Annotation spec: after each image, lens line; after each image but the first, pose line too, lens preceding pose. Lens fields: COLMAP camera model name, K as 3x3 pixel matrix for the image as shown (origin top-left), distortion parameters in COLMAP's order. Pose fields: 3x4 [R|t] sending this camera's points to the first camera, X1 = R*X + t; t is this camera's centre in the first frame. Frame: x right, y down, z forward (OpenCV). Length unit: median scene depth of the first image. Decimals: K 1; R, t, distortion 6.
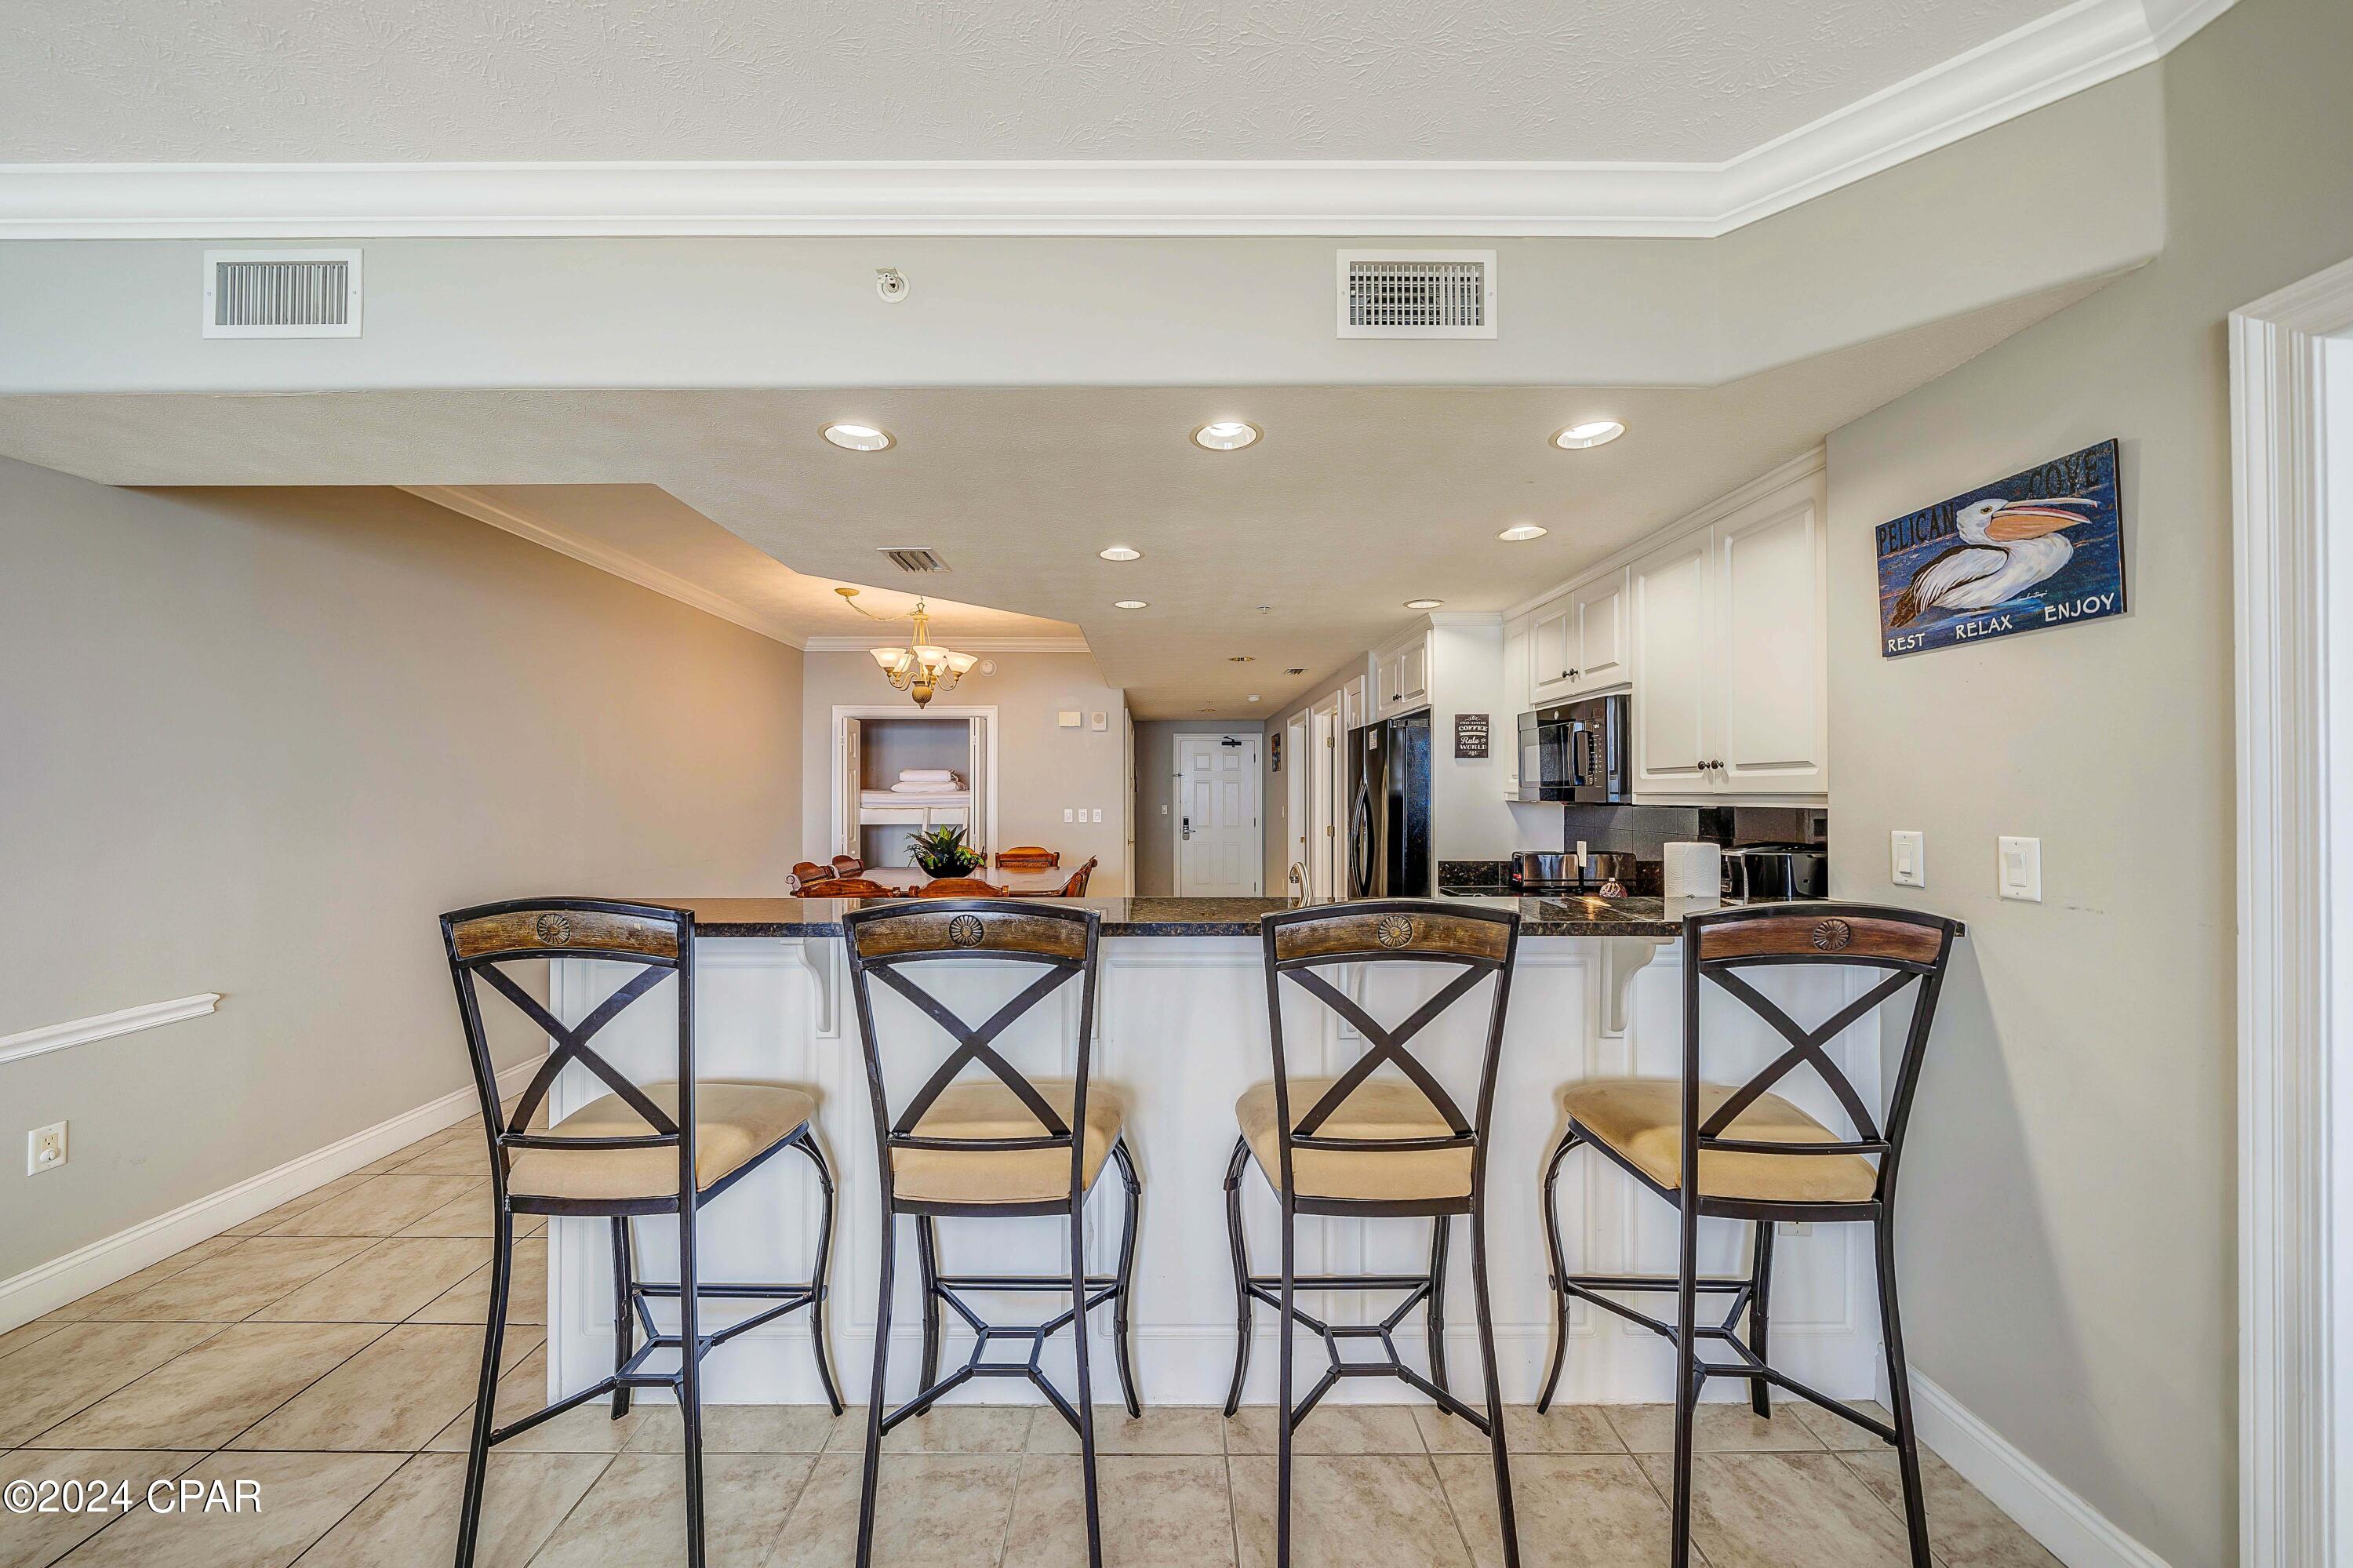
lens RADIAL K [[848.2, 0, 1149.1], [0, 848.2, 784.1], [0, 0, 1]] dist [-0.000265, -0.000102]
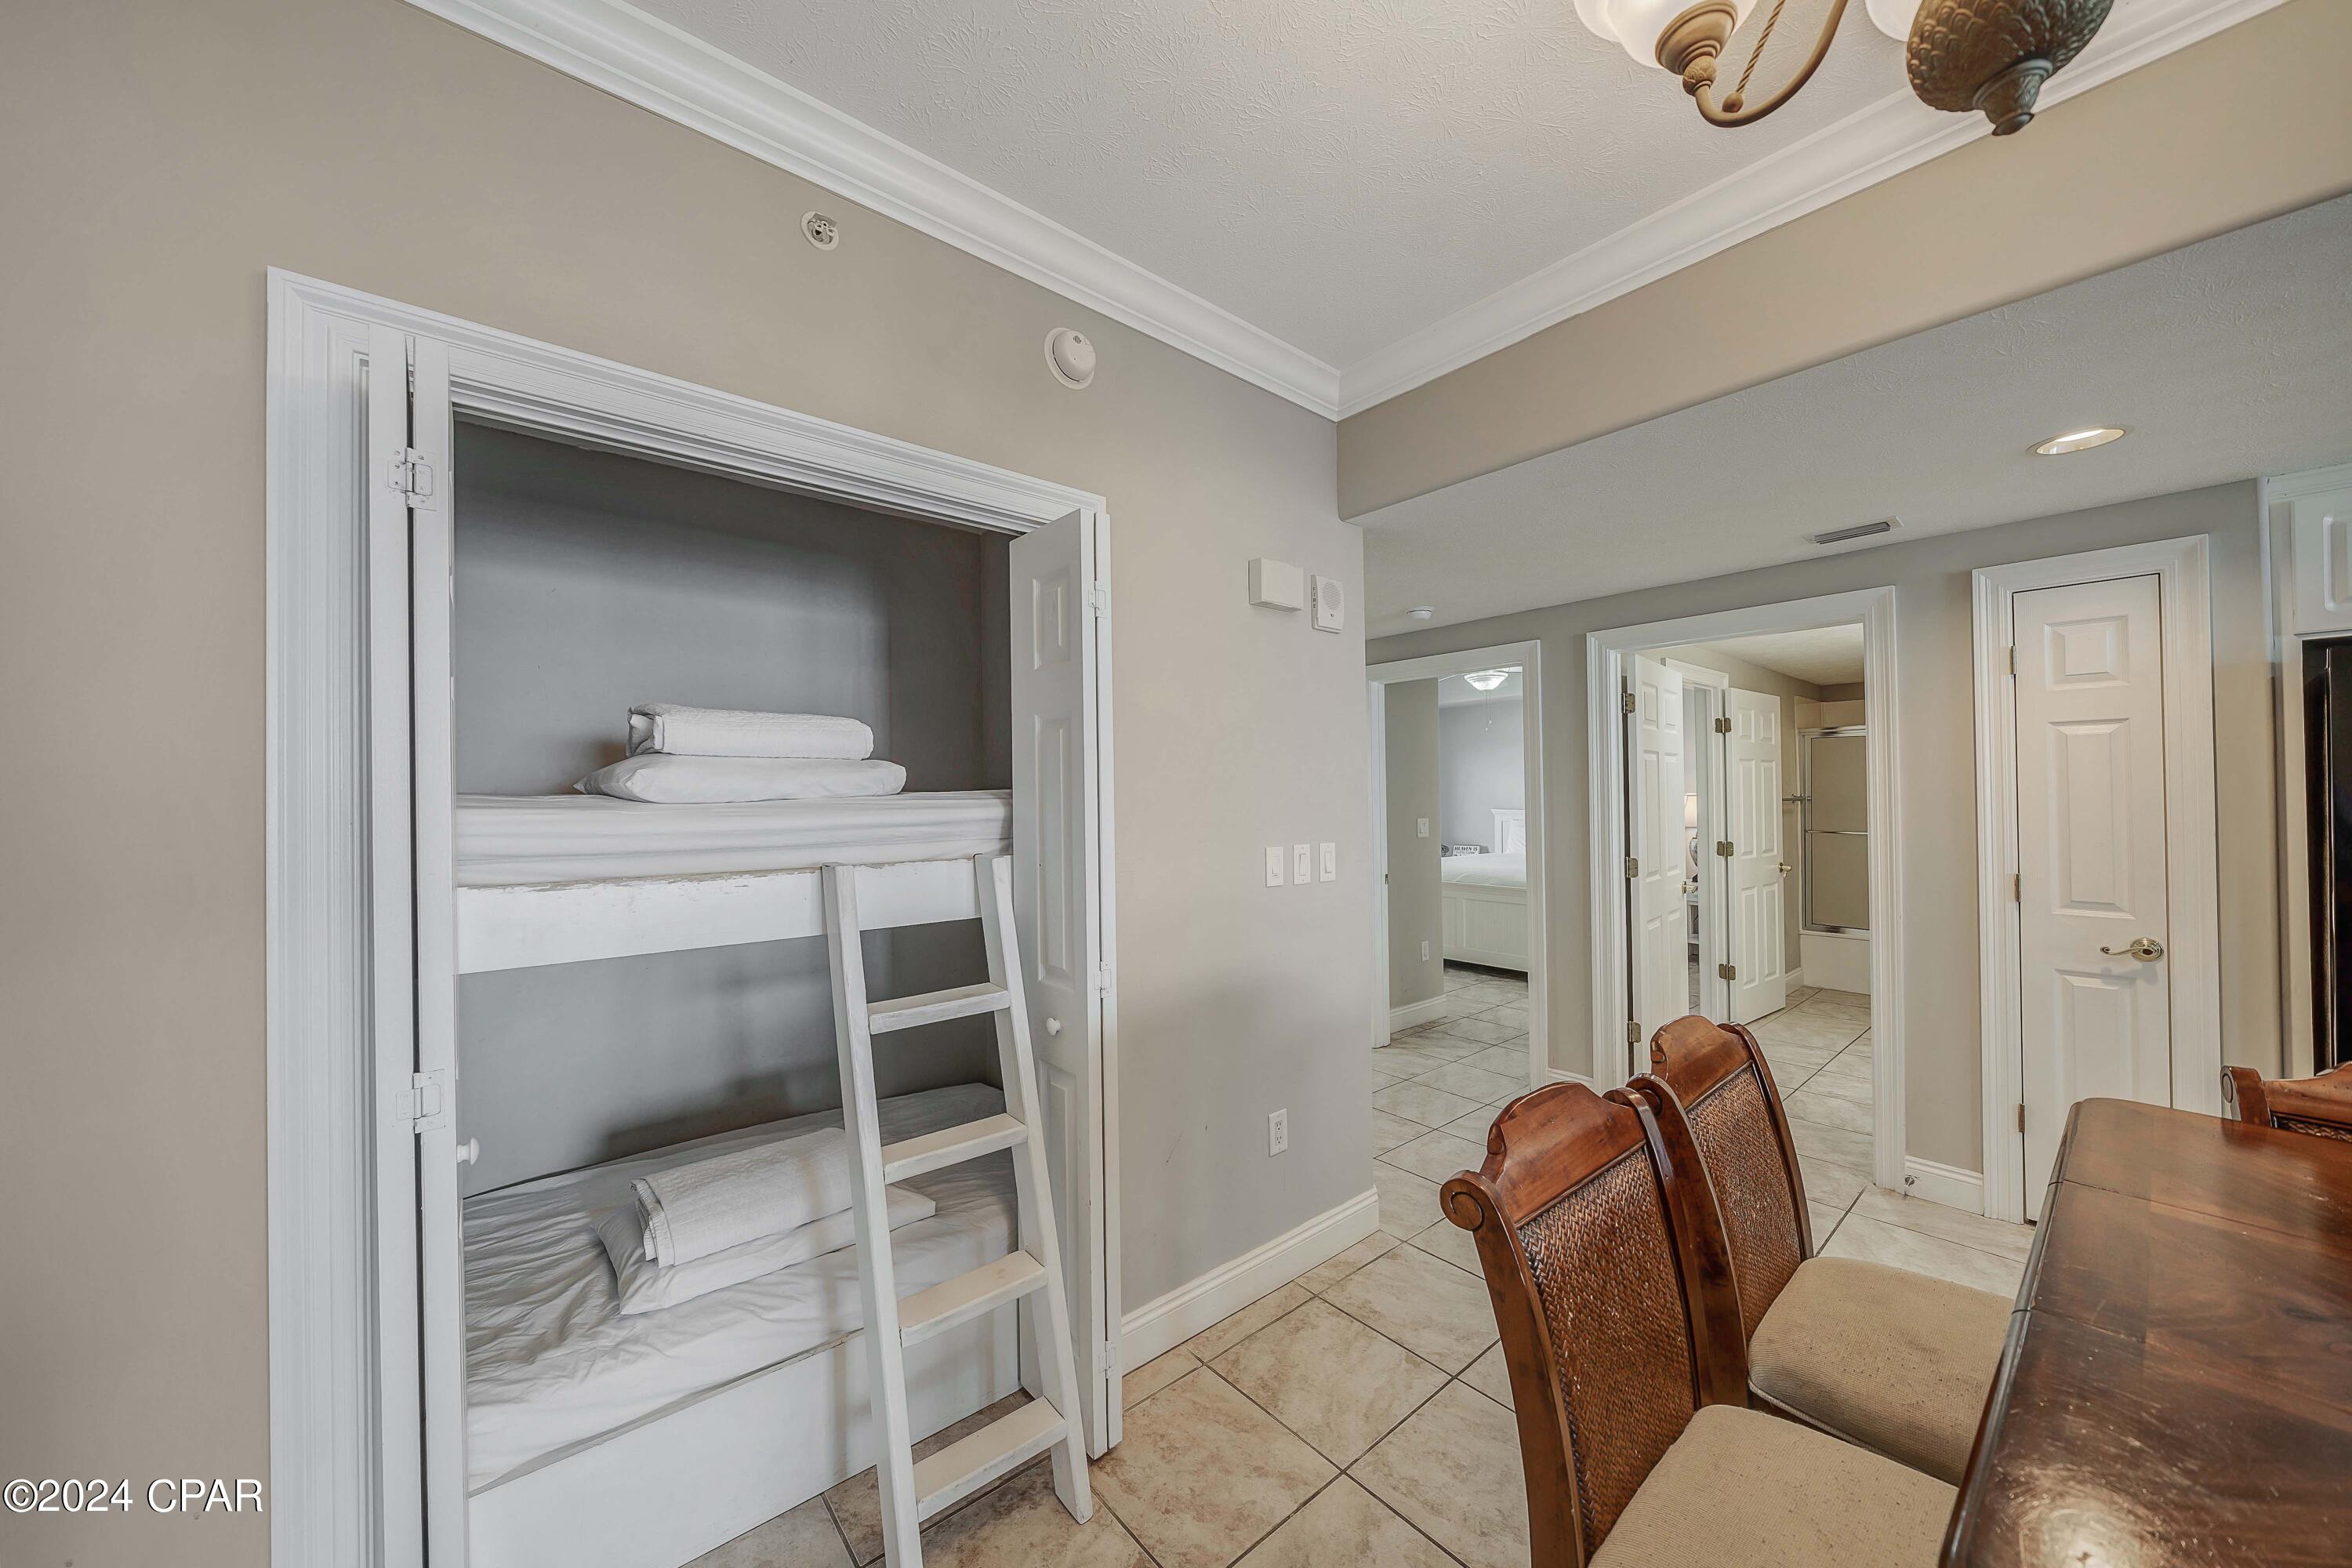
lens RADIAL K [[827.9, 0, 1176.0], [0, 827.9, 784.0], [0, 0, 1]] dist [0.000920, 0.000088]
pose [[0.760435, 0.001945, 0.649411, -1.137107], [-0.001789, 0.999998, -0.000900, 0.016143], [-0.649412, -0.000478, 0.760437, 2.548643]]
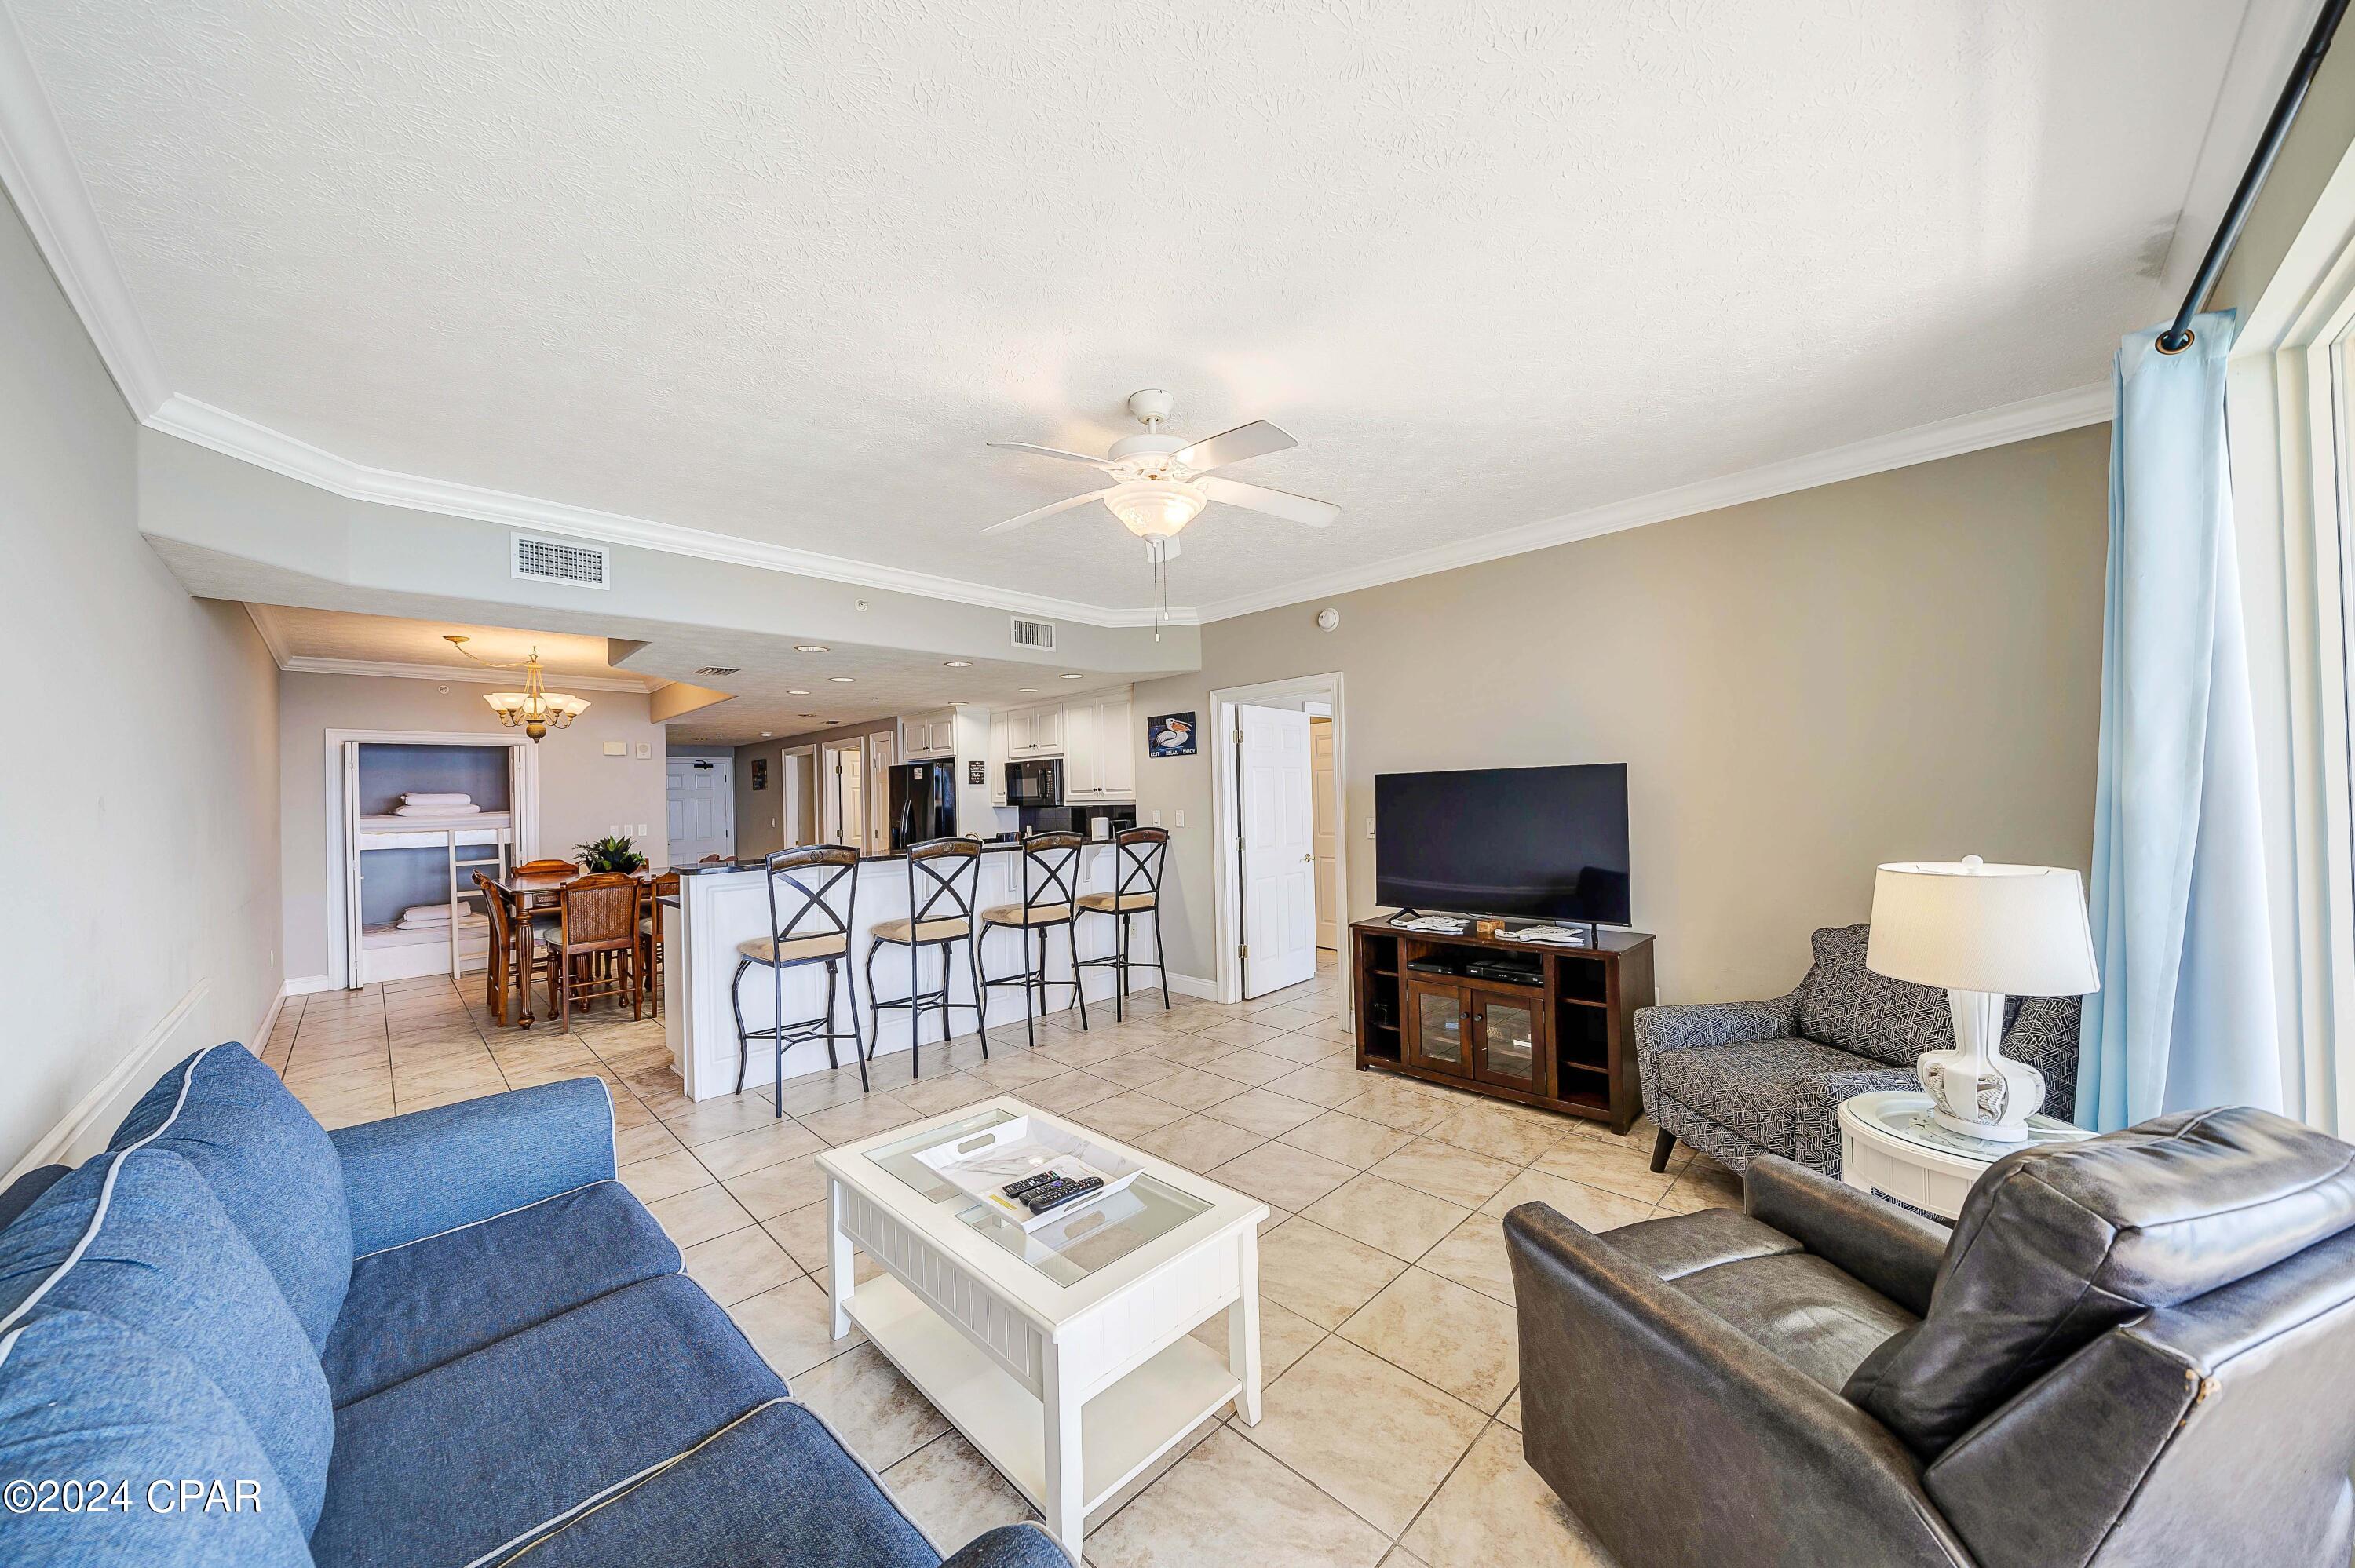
lens RADIAL K [[828.8, 0, 1177.5], [0, 828.8, 784.0], [0, 0, 1]] dist [0.000920, 0.000088]
pose [[0.703718, -0.007288, 0.710442, -1.195681], [0.017133, 0.999831, -0.006714, -0.021419], [-0.710273, 0.016897, 0.703723, -1.190809]]
